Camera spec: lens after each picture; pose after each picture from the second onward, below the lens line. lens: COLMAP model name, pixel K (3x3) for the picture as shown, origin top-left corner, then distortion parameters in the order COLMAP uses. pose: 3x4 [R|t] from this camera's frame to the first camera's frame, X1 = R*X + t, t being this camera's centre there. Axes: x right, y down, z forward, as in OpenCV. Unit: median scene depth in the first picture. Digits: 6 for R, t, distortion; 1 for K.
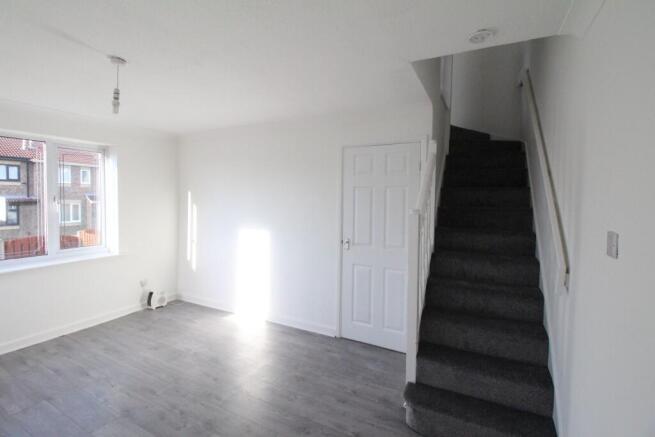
lens RADIAL K [[305.6, 0, 326.8], [0, 305.6, 210.2], [0, 0, 1]] dist [0.001127, -0.011491]
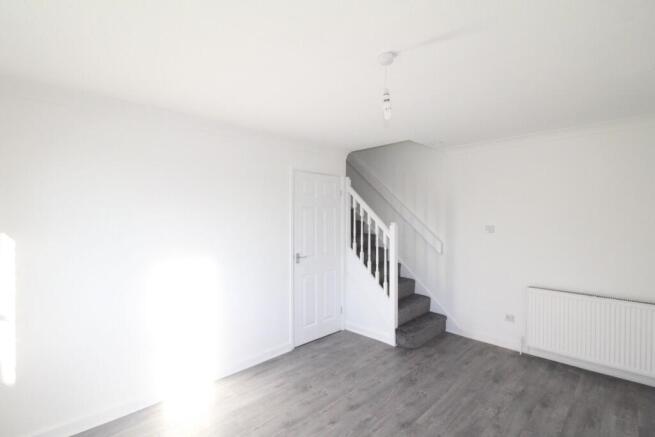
lens RADIAL K [[305.6, 0, 326.8], [0, 305.6, 210.2], [0, 0, 1]] dist [0.001127, -0.011491]
pose [[0.295030, 0.012546, 0.955406, -0.994468], [0.034650, 0.999116, -0.023819, -0.033919], [-0.954859, 0.040132, 0.294335, 0.594159]]
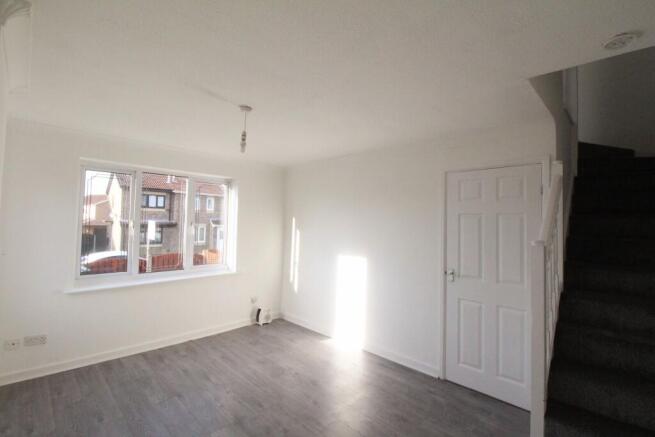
lens RADIAL K [[305.6, 0, 326.8], [0, 305.6, 210.2], [0, 0, 1]] dist [0.001127, -0.011491]
pose [[0.954894, -0.002761, -0.296936, -0.019885], [-0.022318, 0.996461, -0.081038, -0.003221], [0.296109, 0.084010, 0.951453, -0.008467]]
